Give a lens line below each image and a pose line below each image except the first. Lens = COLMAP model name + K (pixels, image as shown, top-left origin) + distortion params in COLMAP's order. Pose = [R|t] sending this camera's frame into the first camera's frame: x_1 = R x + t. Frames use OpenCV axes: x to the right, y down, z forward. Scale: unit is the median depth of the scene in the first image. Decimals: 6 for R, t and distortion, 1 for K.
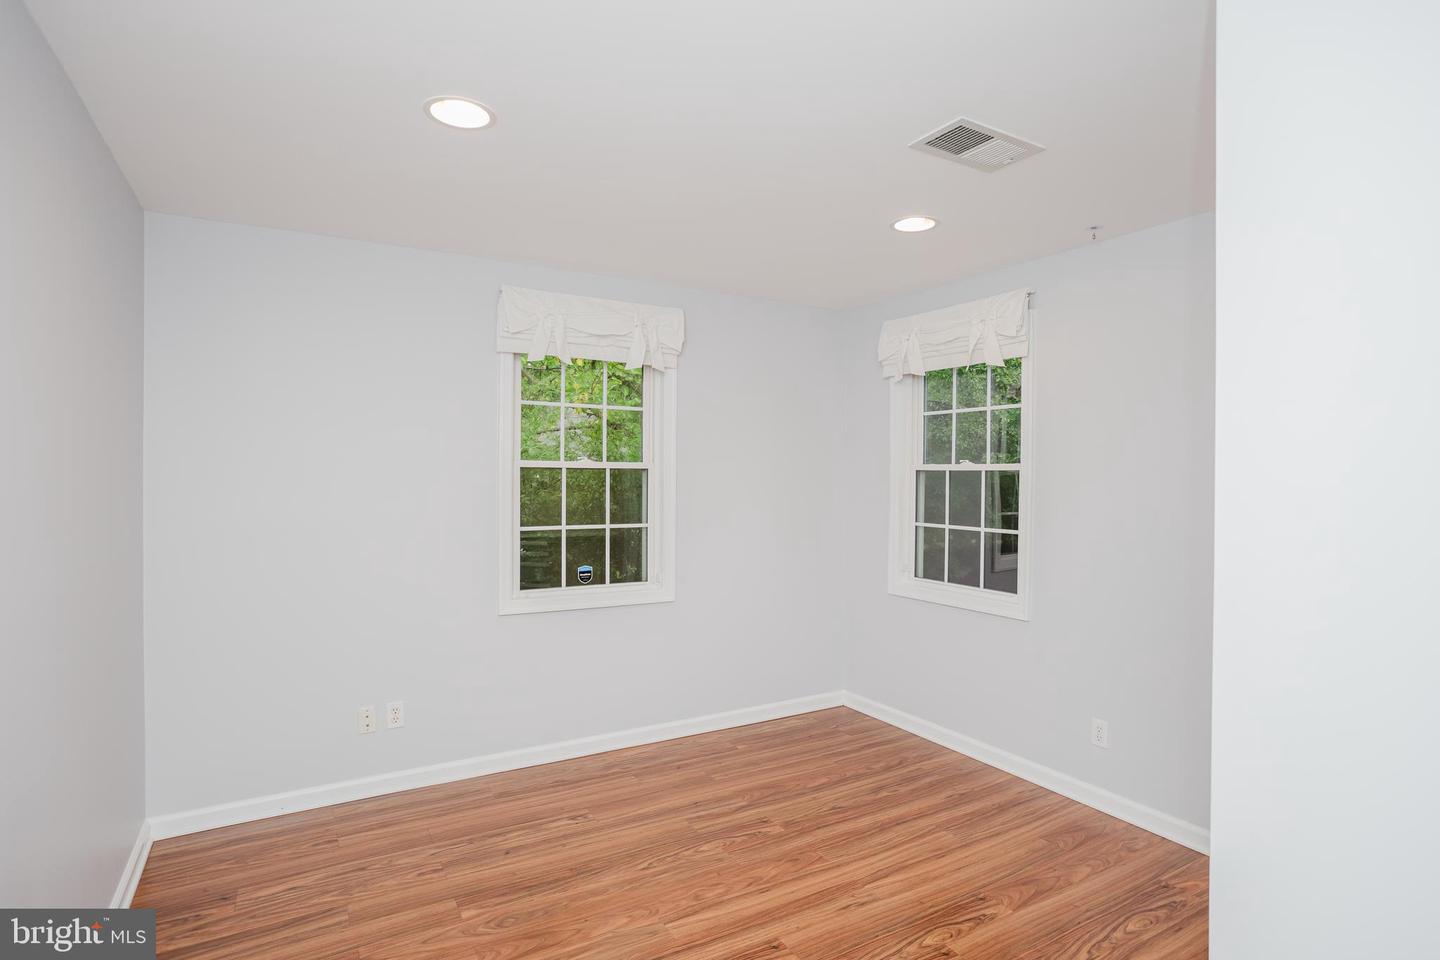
lens RADIAL K [[723.8, 0, 721.9], [0, 723.8, 478.7], [0, 0, 1]] dist [-0.000976, 0.004016]
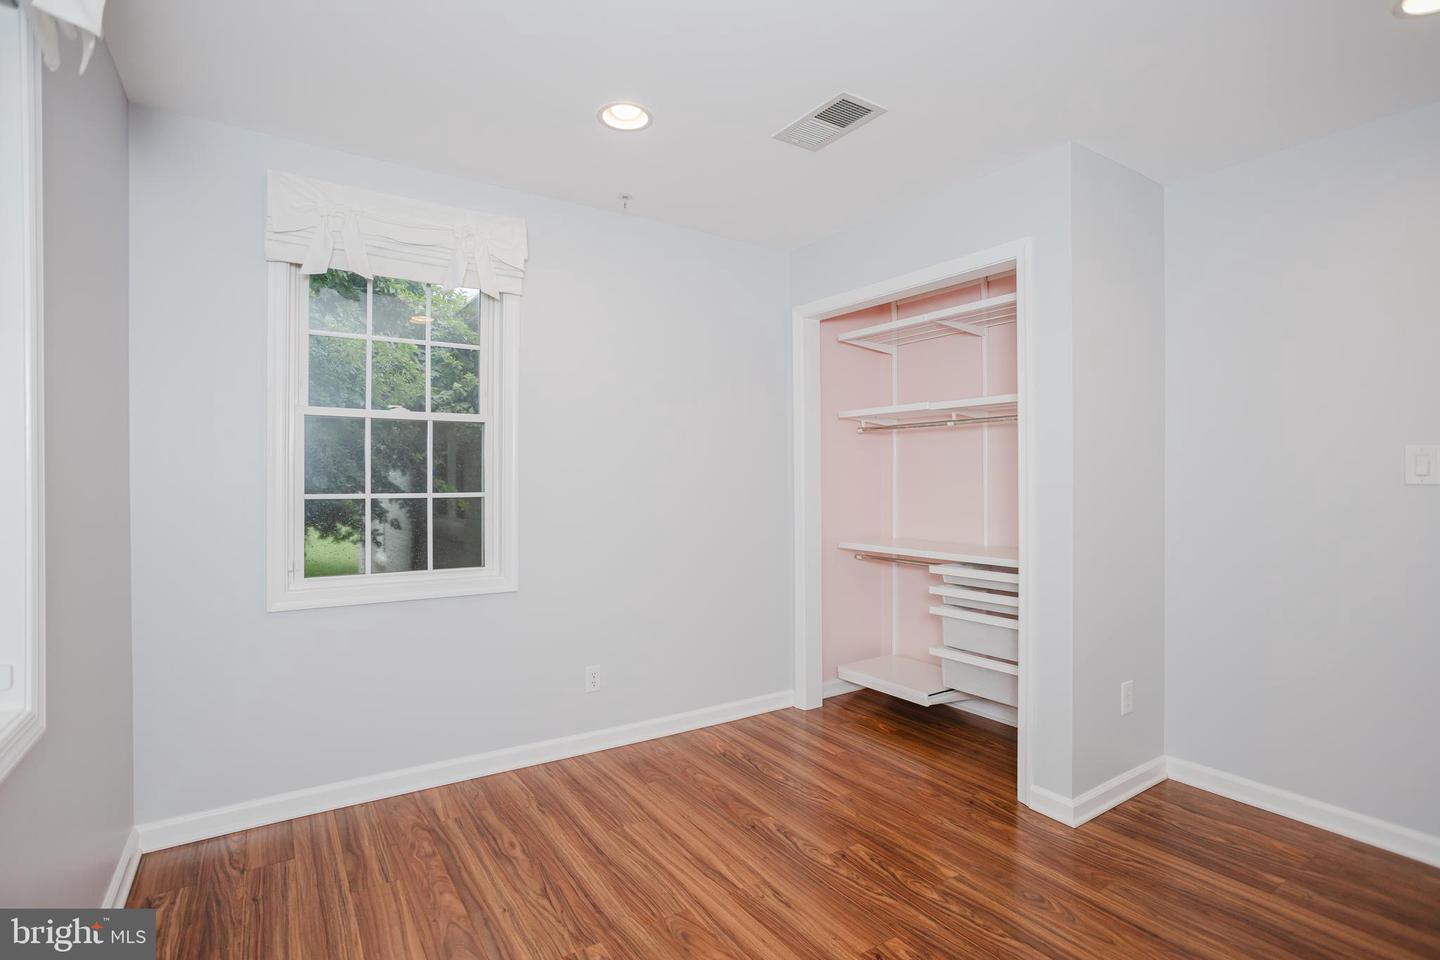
lens RADIAL K [[723.8, 0, 724.1], [0, 723.8, 484.9], [0, 0, 1]] dist [-0.000976, 0.004016]
pose [[-0.060780, -0.000618, 0.998151, -0.534411], [0.000605, 1.000000, 0.000656, 0.068154], [-0.998151, 0.000643, -0.060779, 0.869077]]
